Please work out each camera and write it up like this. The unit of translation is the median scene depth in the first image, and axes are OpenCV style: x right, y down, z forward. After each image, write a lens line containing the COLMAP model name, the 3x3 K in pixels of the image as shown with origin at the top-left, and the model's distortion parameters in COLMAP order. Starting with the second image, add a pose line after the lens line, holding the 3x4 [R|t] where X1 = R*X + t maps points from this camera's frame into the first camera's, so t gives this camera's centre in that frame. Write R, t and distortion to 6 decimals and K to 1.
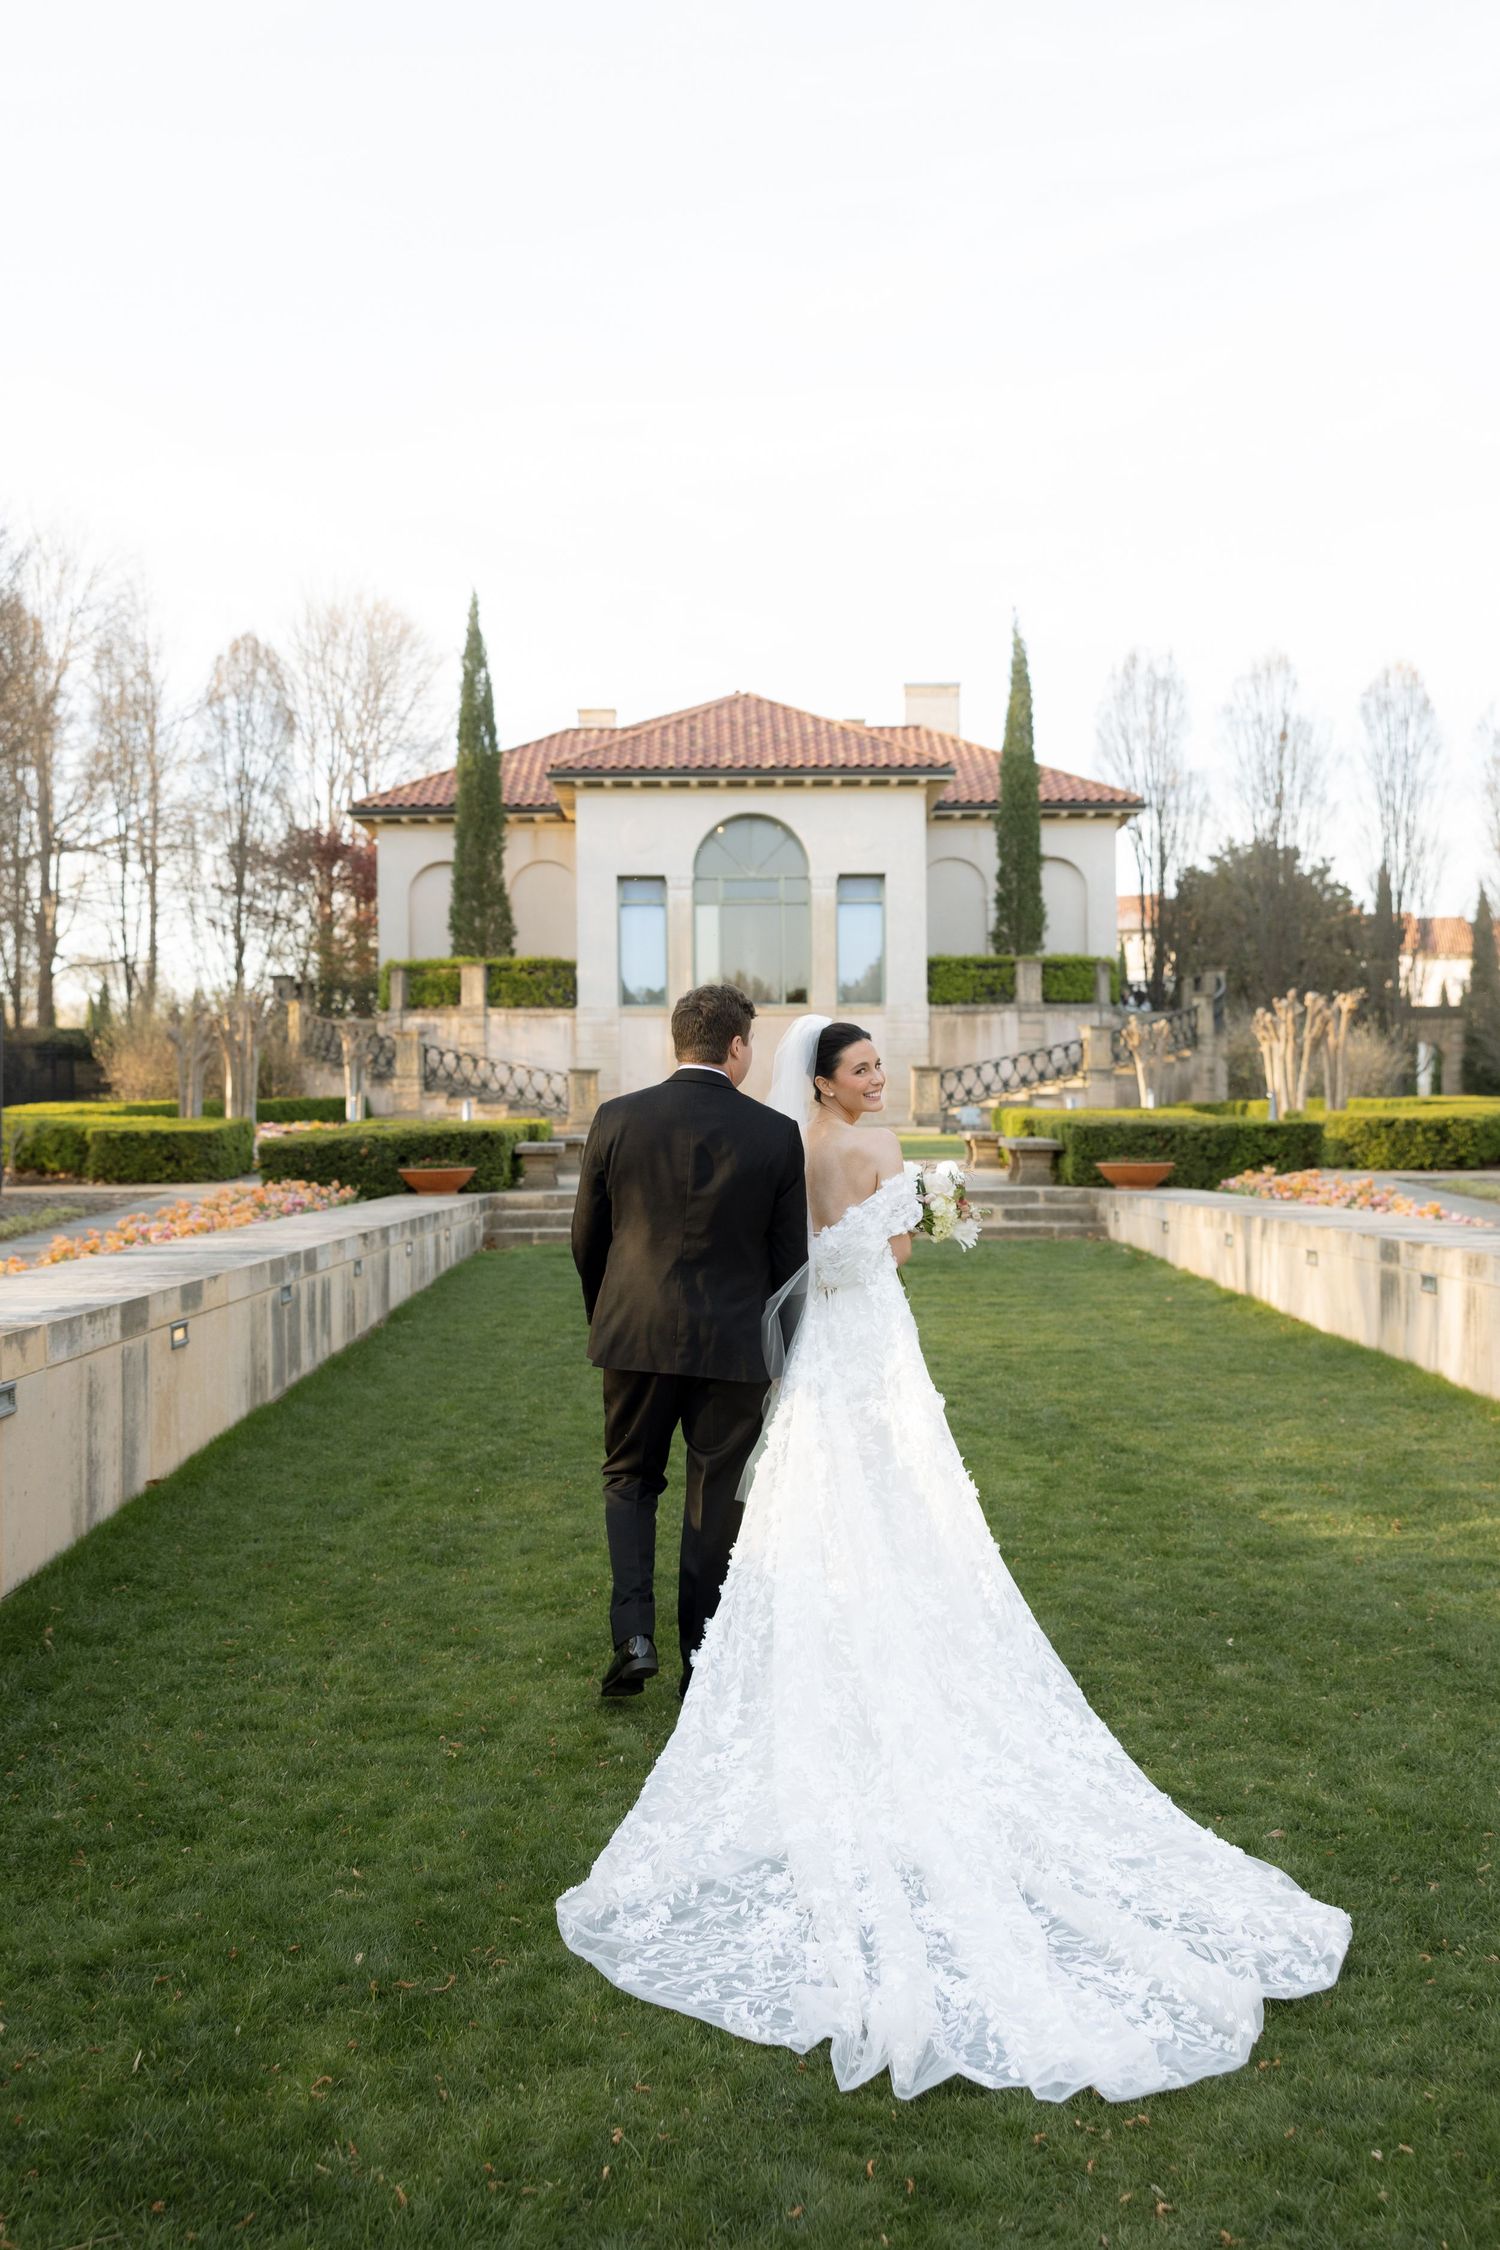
lens RADIAL K [[2288.3, 0, 733.9], [0, 2288.3, 1126.8], [0, 0, 1]] dist [0.074012, 0.000000]
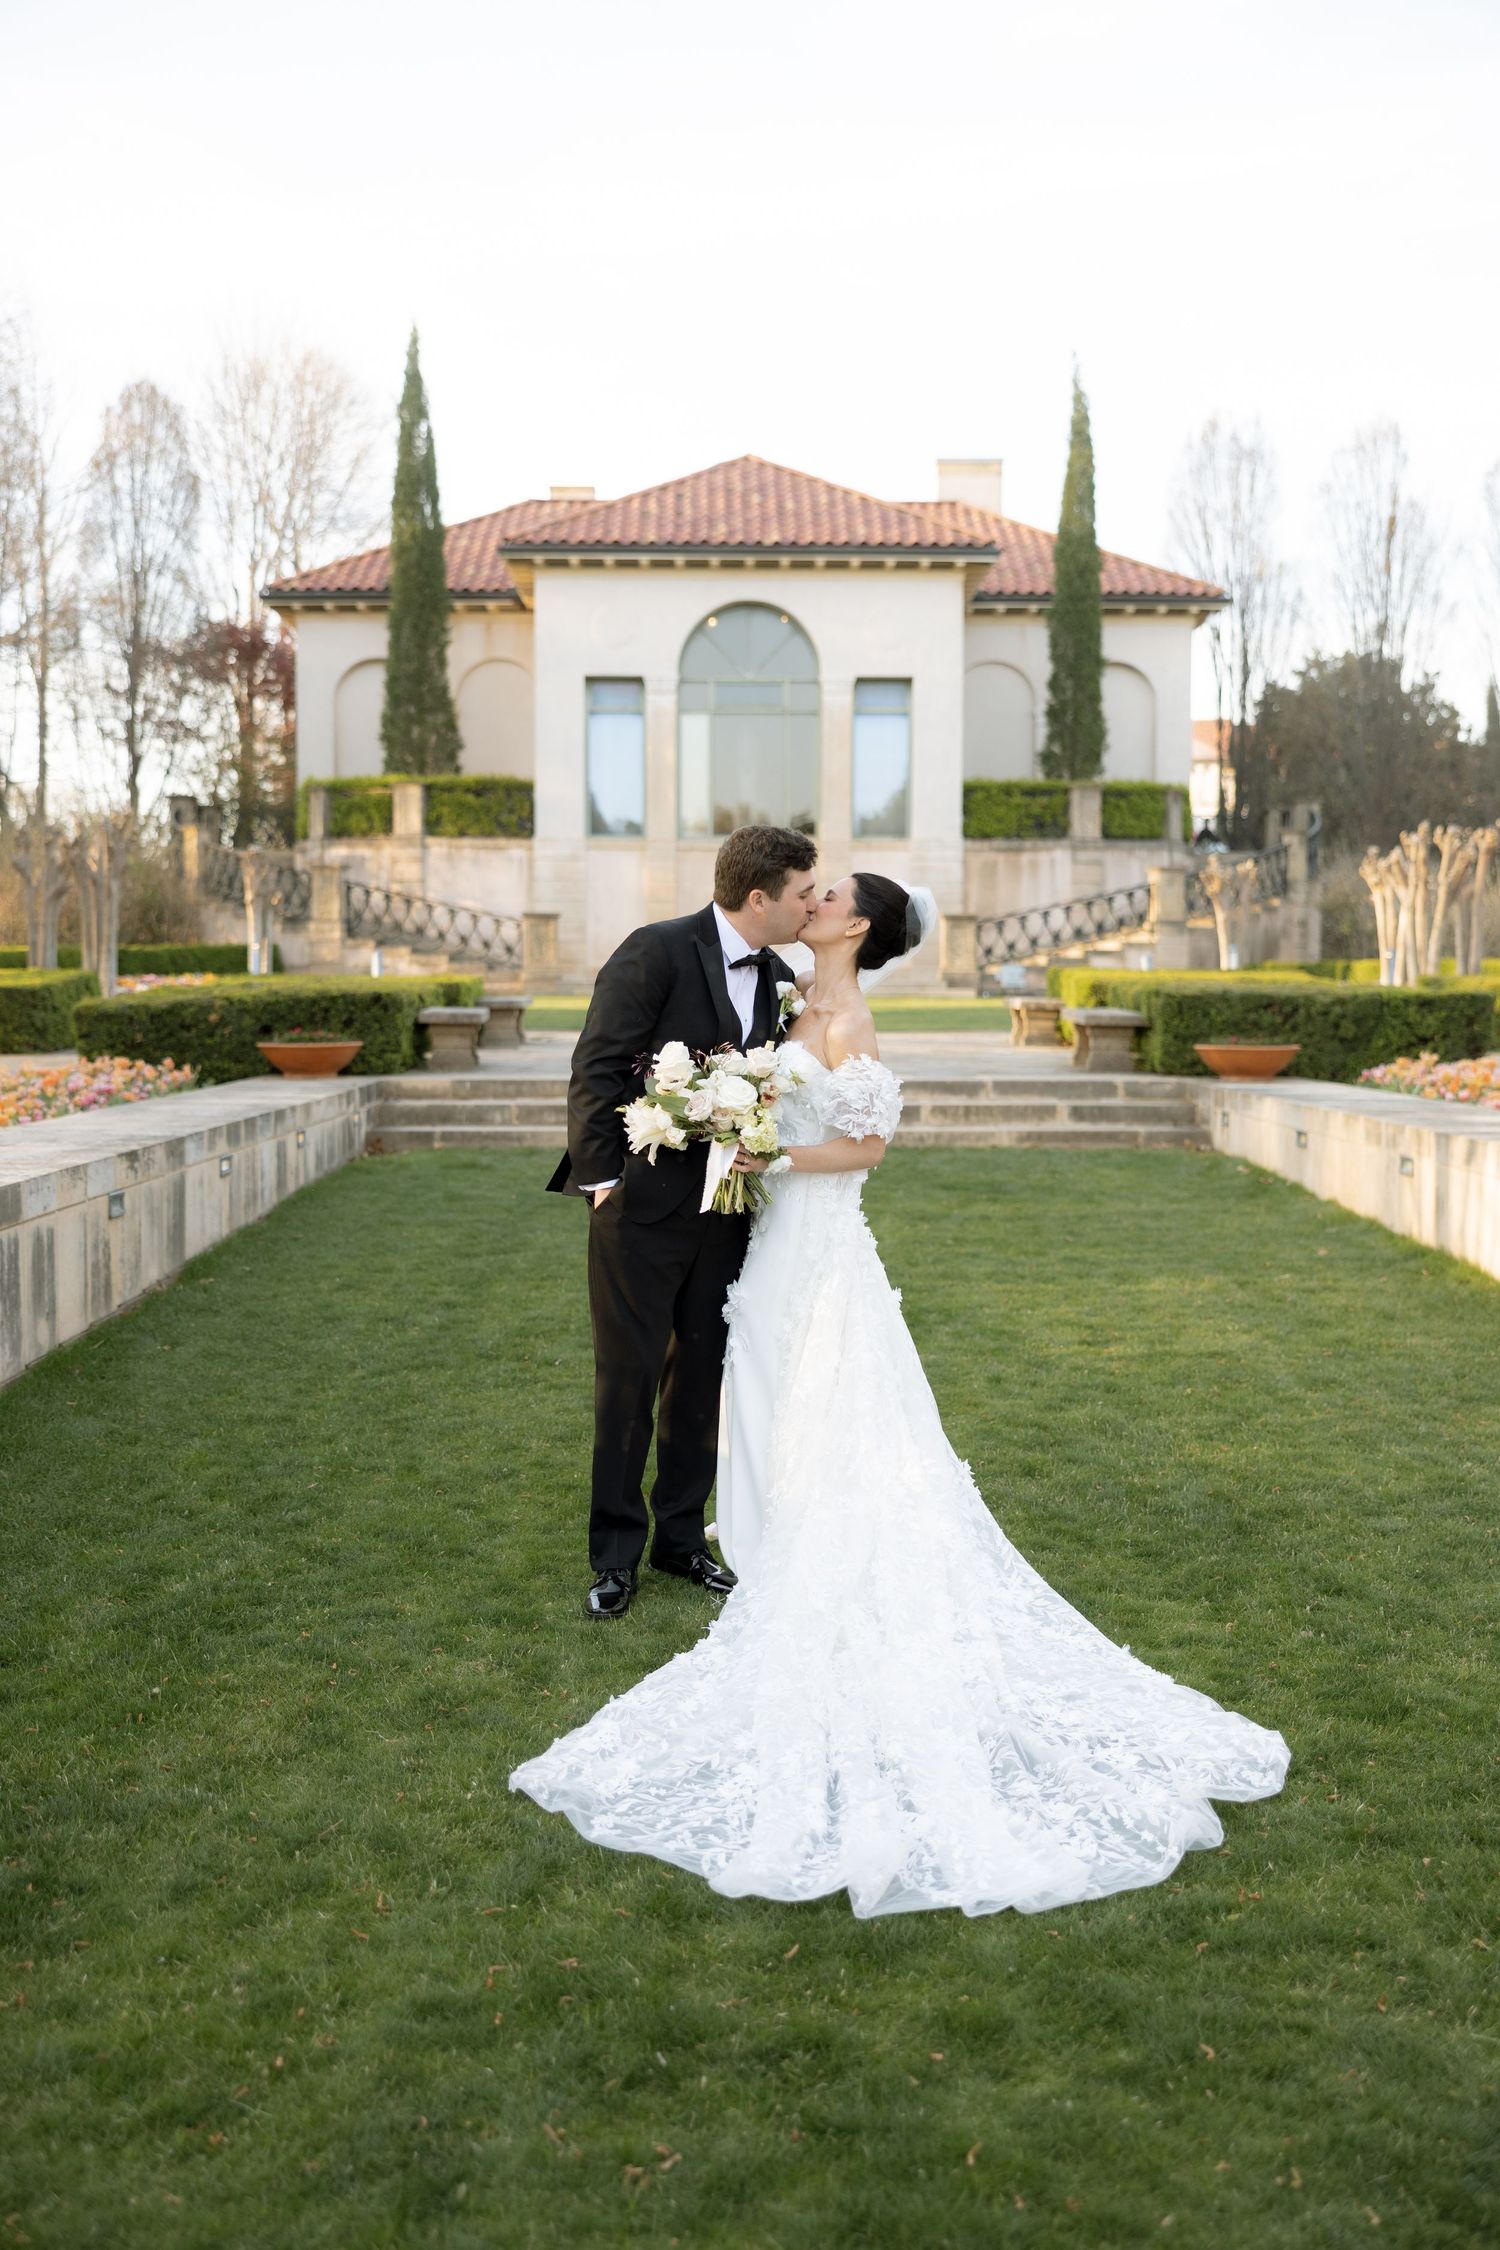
lens RADIAL K [[2527.0, 0, 753.9], [0, 2527.0, 1132.8], [0, 0, 1]] dist [0.005666, 0.000000]
pose [[0.999921, 0.010347, 0.007067, 0.004621], [-0.010751, 0.998156, 0.059739, -0.001577], [-0.006436, -0.059810, 0.998189, 0.089476]]
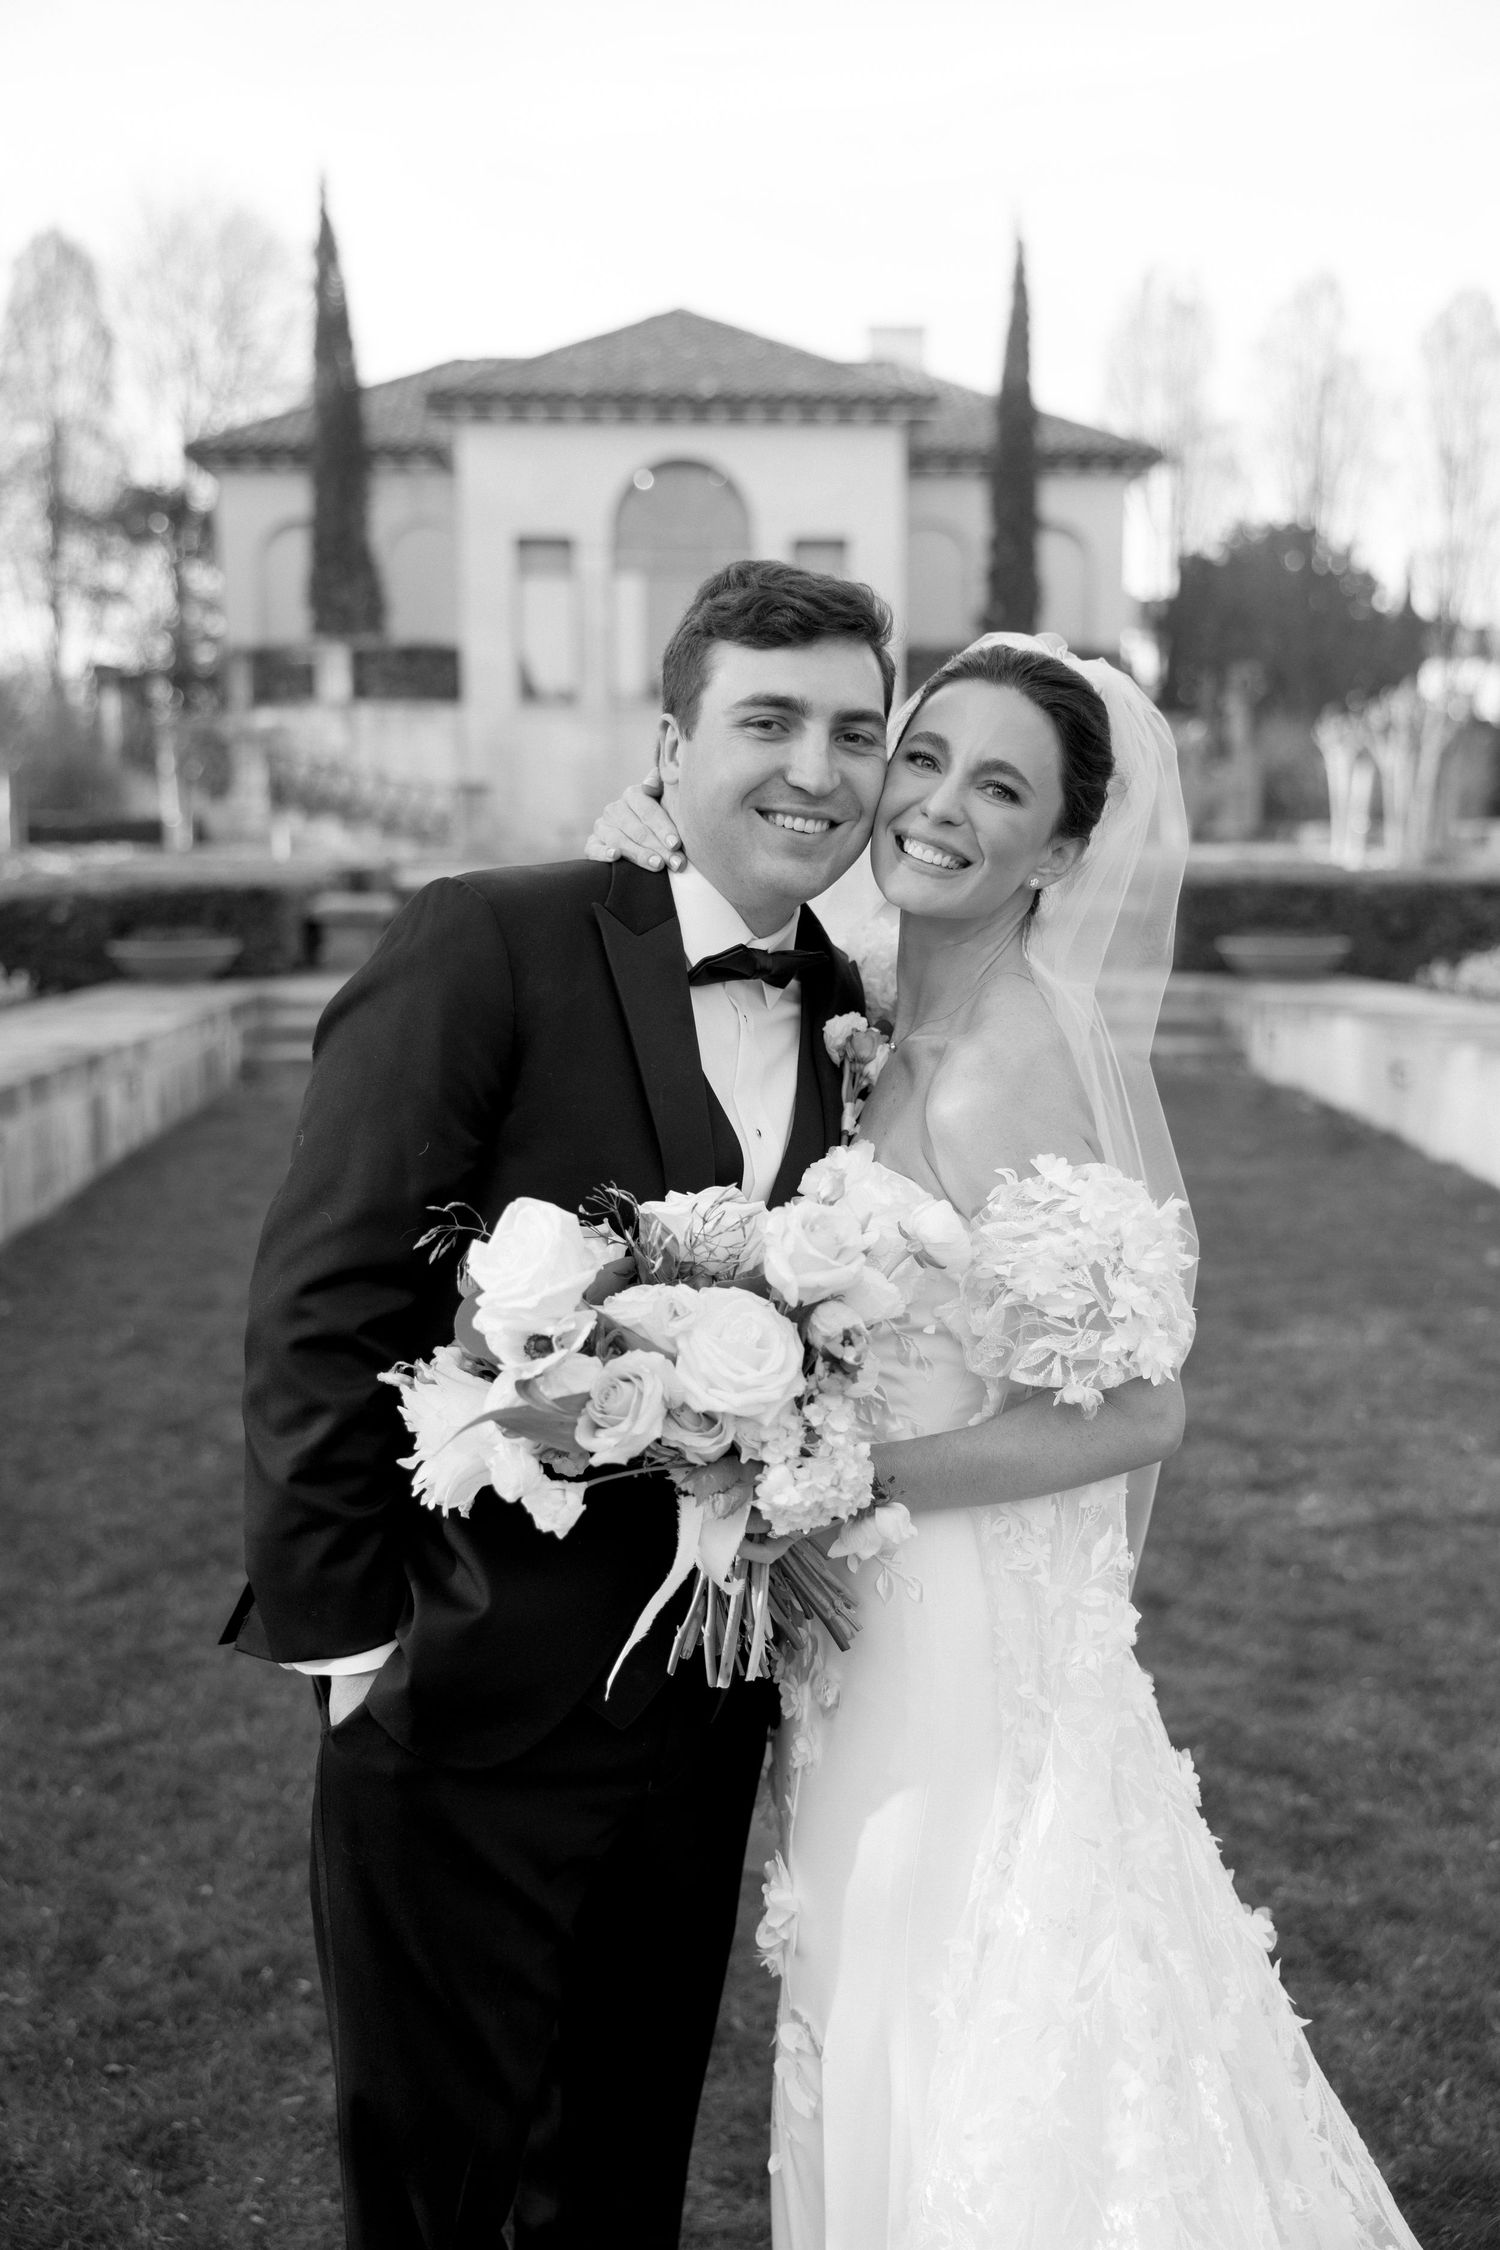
lens RADIAL K [[2285.2, 0, 764.3], [0, 2285.2, 1114.3], [0, 0, 1]] dist [0.035046, 0.000000]
pose [[0.999157, -0.000399, 0.041055, 0.002941], [-0.004515, 0.992819, 0.119541, -0.005966], [-0.040808, -0.119626, 0.991980, 0.184756]]
